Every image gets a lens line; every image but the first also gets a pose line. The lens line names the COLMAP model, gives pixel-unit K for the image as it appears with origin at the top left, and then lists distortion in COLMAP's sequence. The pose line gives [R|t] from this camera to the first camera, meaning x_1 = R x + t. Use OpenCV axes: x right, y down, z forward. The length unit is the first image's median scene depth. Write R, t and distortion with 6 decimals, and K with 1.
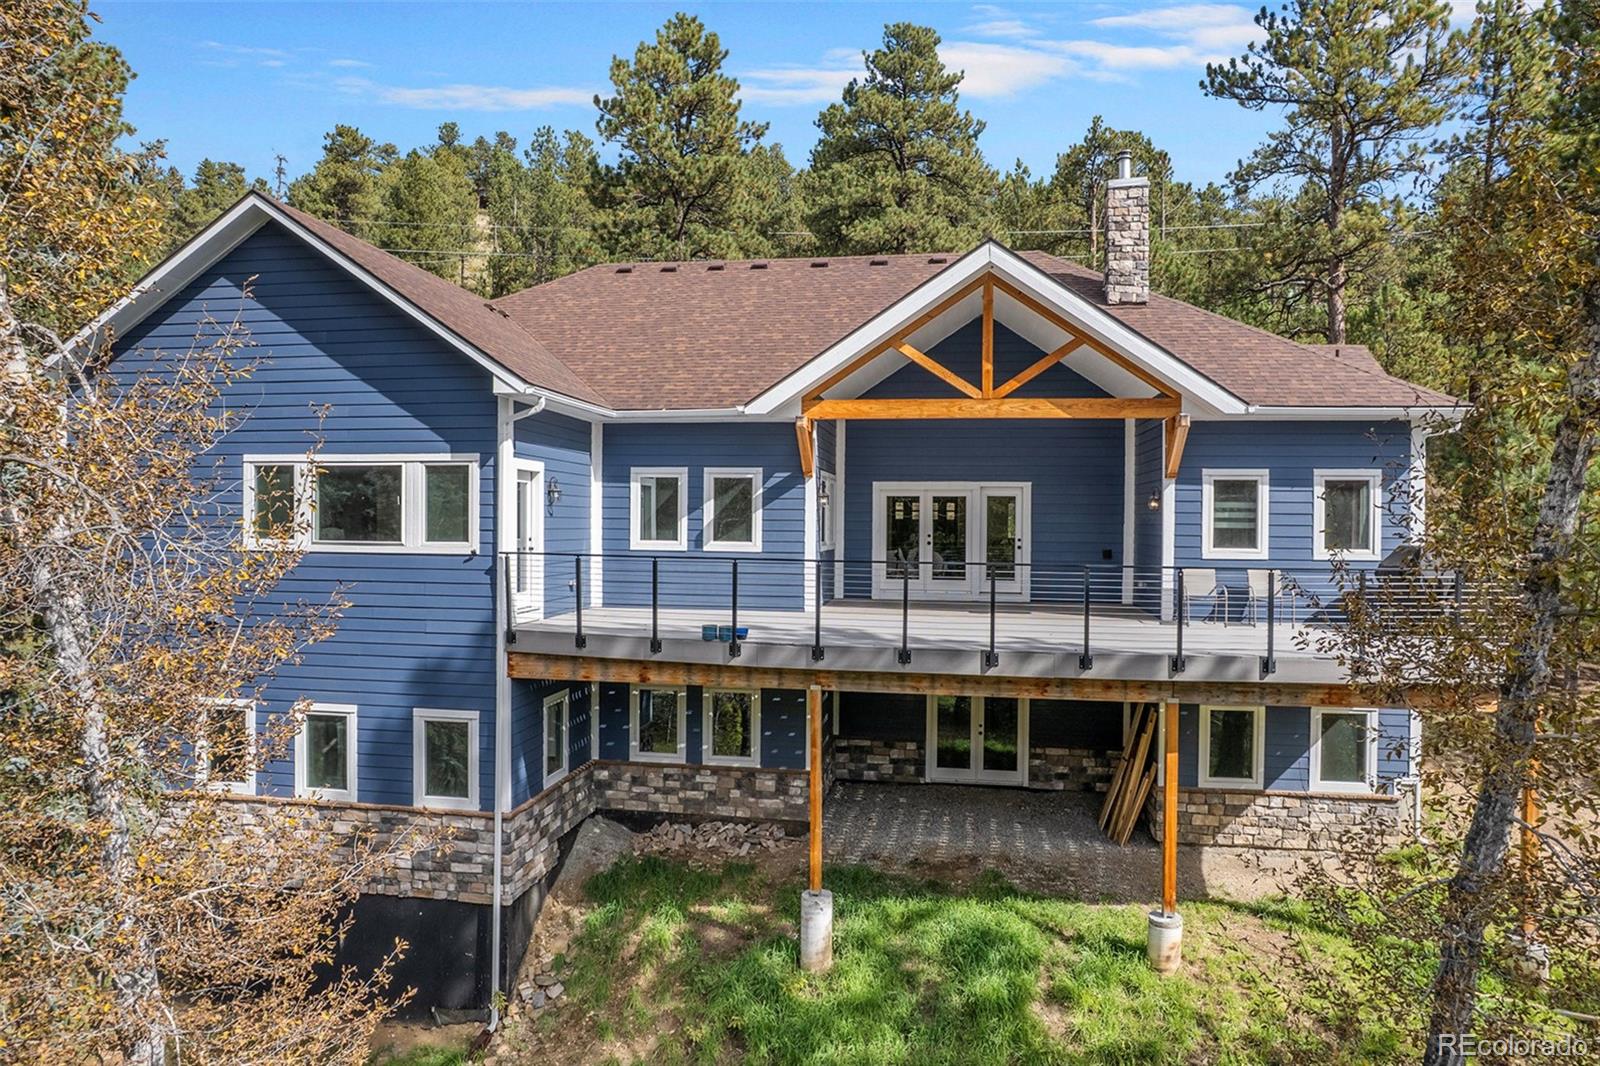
lens RADIAL K [[926.7, 0, 788.0], [0, 926.7, 529.7], [0, 0, 1]] dist [-0.026871, 0.009282]
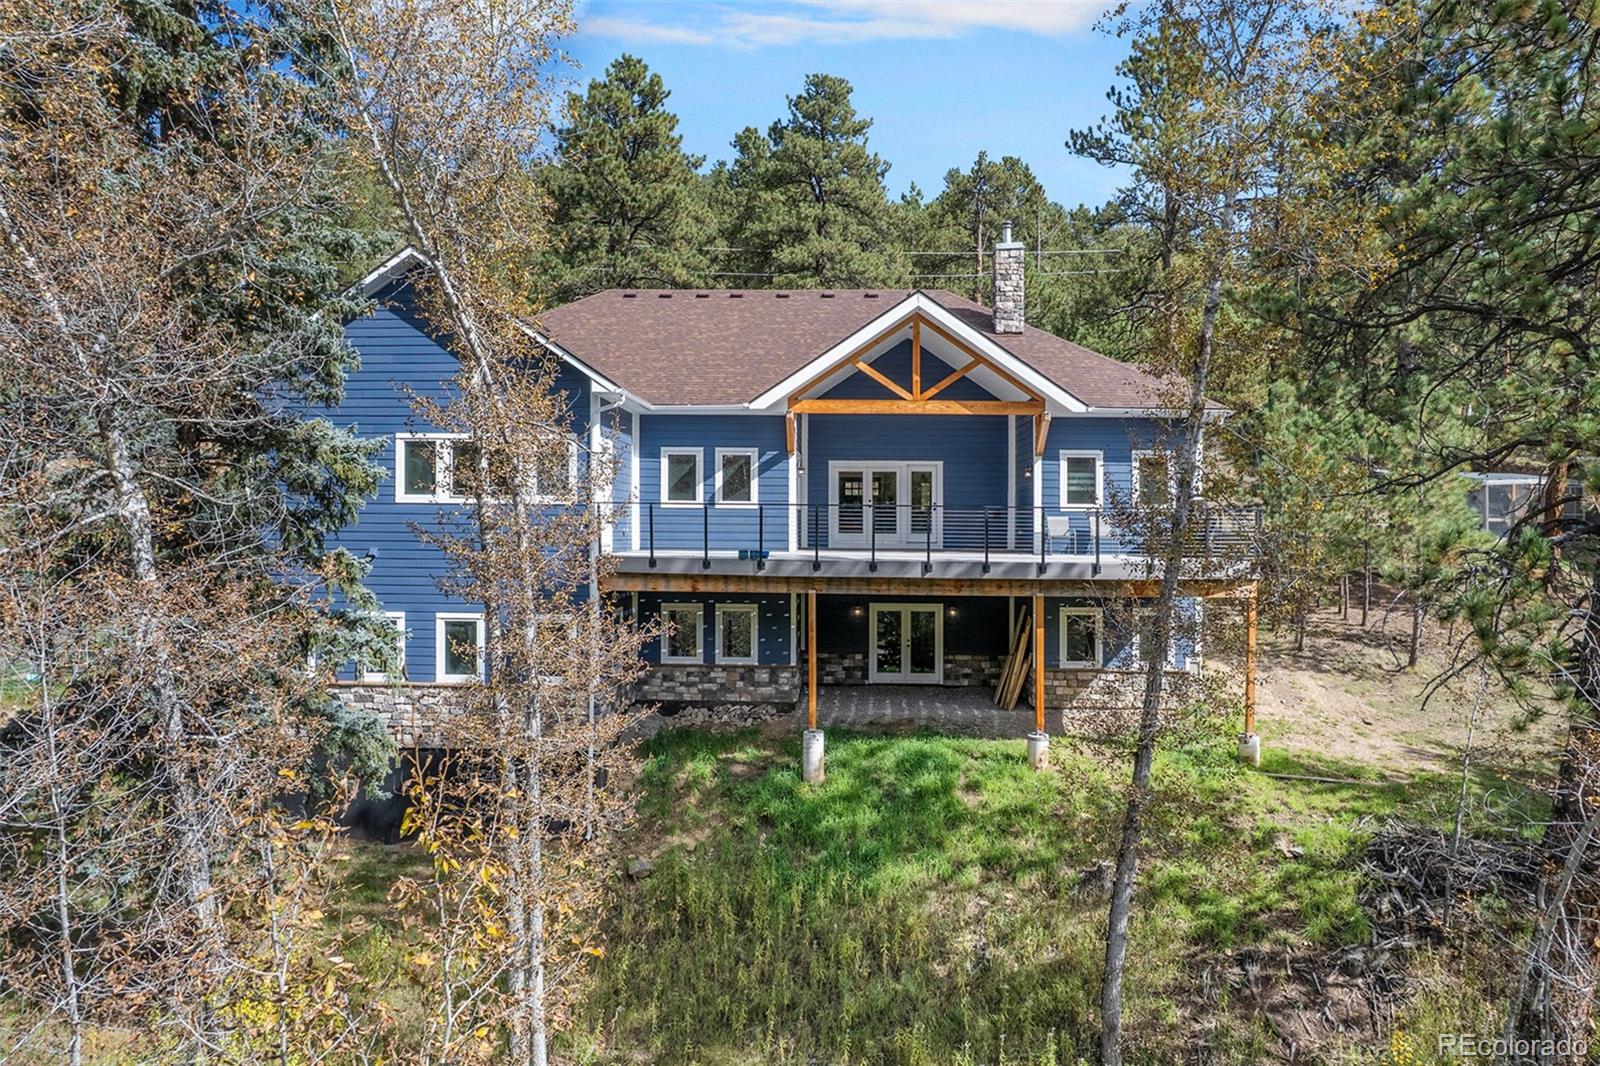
lens RADIAL K [[1040.2, 0, 803.8], [0, 1040.2, 534.2], [0, 0, 1]] dist [-0.006263, -0.004455]
pose [[0.987803, -0.006983, 0.155554, -0.200227], [0.008604, 0.999915, -0.009750, 0.077180], [-0.155473, 0.010970, 0.987779, -0.541519]]
